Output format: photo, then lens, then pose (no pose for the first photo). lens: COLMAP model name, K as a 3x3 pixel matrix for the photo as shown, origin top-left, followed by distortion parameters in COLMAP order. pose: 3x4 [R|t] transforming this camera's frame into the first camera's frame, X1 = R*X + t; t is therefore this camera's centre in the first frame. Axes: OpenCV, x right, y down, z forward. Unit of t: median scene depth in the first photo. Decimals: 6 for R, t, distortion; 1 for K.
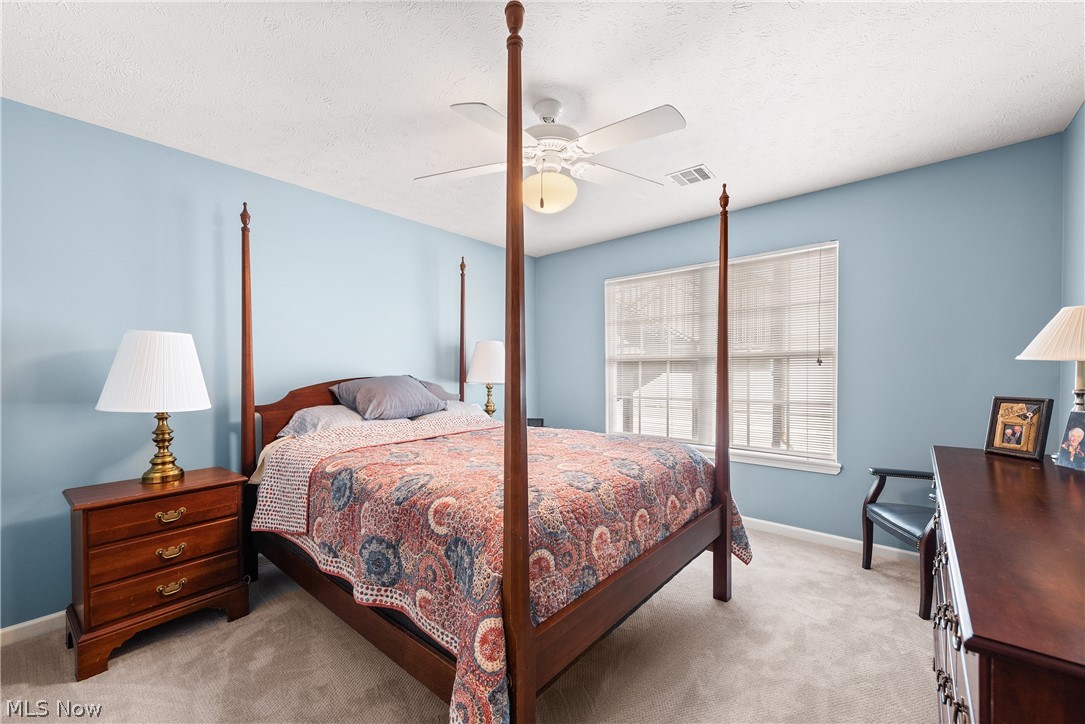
lens RADIAL K [[428.8, 0, 538.7], [0, 428.8, 363.7], [0, 0, 1]] dist [0.018231, -0.004925]
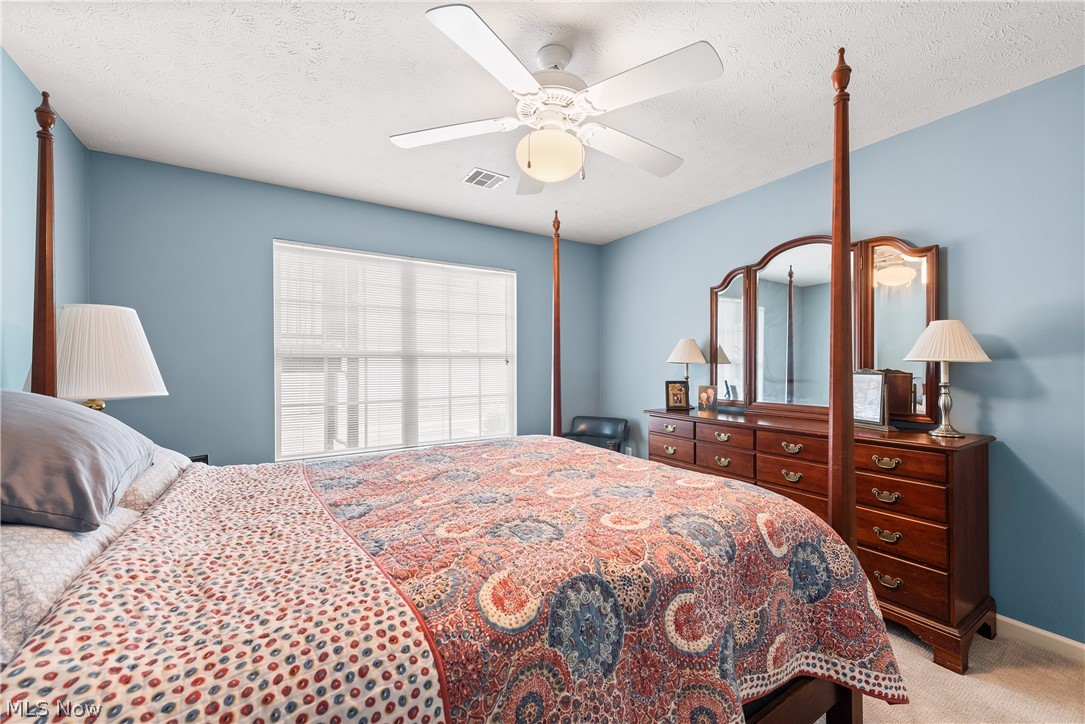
lens RADIAL K [[428.8, 0, 538.7], [0, 428.8, 363.7], [0, 0, 1]] dist [0.018231, -0.004925]
pose [[0.285656, 0.007509, 0.958303, -0.551028], [-0.010025, 0.999938, -0.004847, 0.006413], [-0.958280, -0.008223, 0.285714, 0.552254]]
